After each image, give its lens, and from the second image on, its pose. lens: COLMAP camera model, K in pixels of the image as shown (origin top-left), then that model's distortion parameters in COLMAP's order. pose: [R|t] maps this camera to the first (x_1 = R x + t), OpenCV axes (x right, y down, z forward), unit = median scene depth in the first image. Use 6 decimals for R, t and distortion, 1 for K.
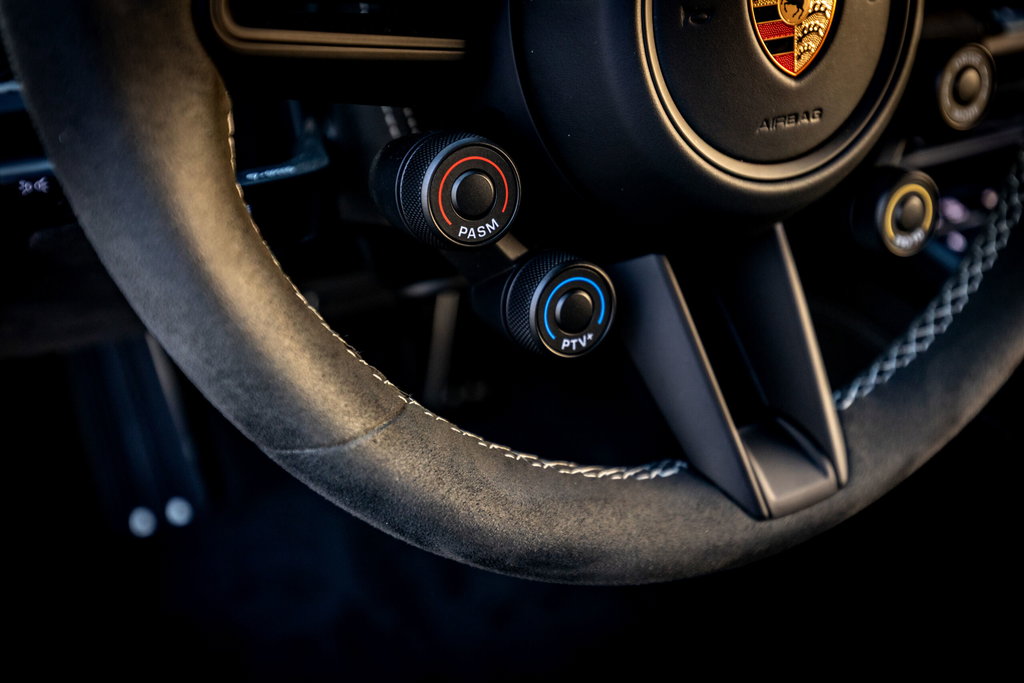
lens RADIAL K [[986.6, 0, 512.0], [0, 986.6, 341.5], [0, 0, 1]] dist [0.010299, 0.016140]
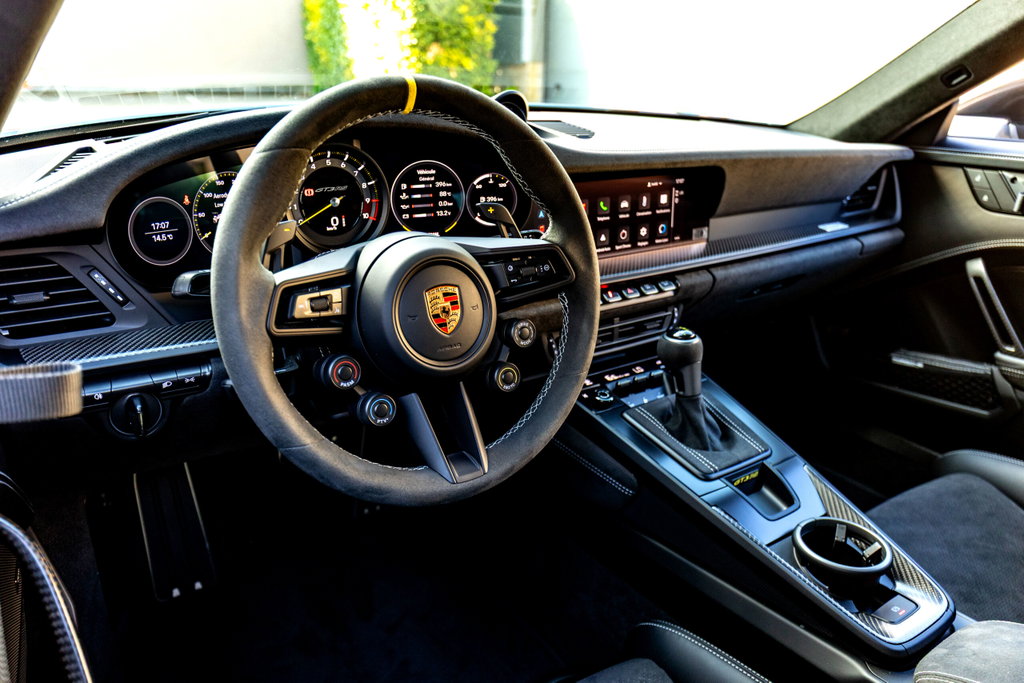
lens RADIAL K [[773.8, 0, 512.0], [0, 773.8, 341.5], [0, 0, 1]] dist [0.004904, -0.002917]
pose [[0.993604, -0.034254, 0.107596, 0.214869], [0.057784, 0.972902, -0.223883, 0.321904], [-0.097011, 0.228668, 0.968659, -1.411539]]
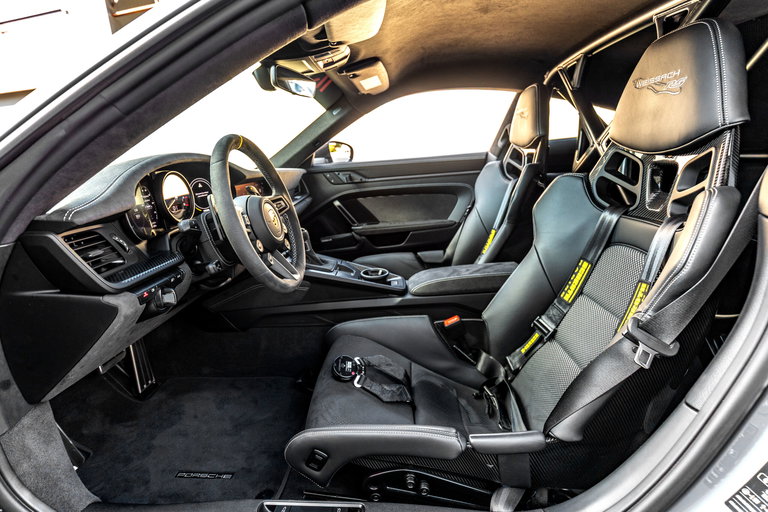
lens RADIAL K [[356.7, 0, 384.0], [0, 356.7, 256.0], [0, 0, 1]] dist [-0.000109, 0.000051]
pose [[0.508732, -0.284582, 0.812530, -1.838549], [0.525369, 0.850305, -0.031126, 0.520321], [-0.682040, 0.442713, 0.582088, -1.301049]]
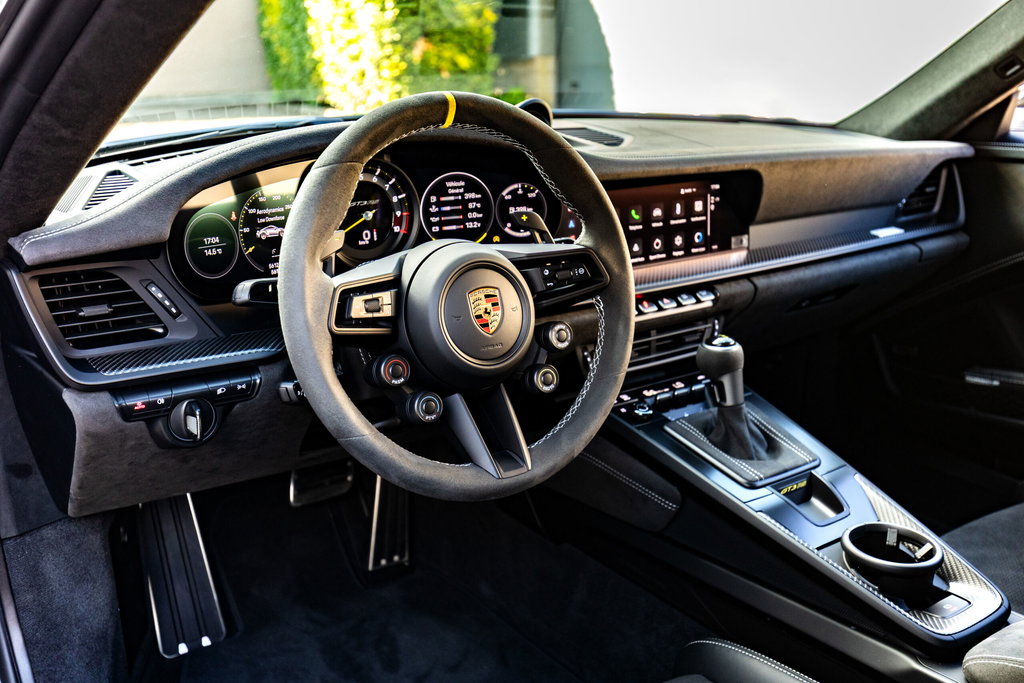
lens RADIAL K [[986.6, 0, 512.0], [0, 986.6, 341.5], [0, 0, 1]] dist [0.010299, 0.016140]
pose [[0.993594, -0.056609, 0.097804, 0.029197], [0.082655, 0.954244, -0.287379, 0.705719], [-0.077060, 0.293622, 0.952811, -2.129925]]
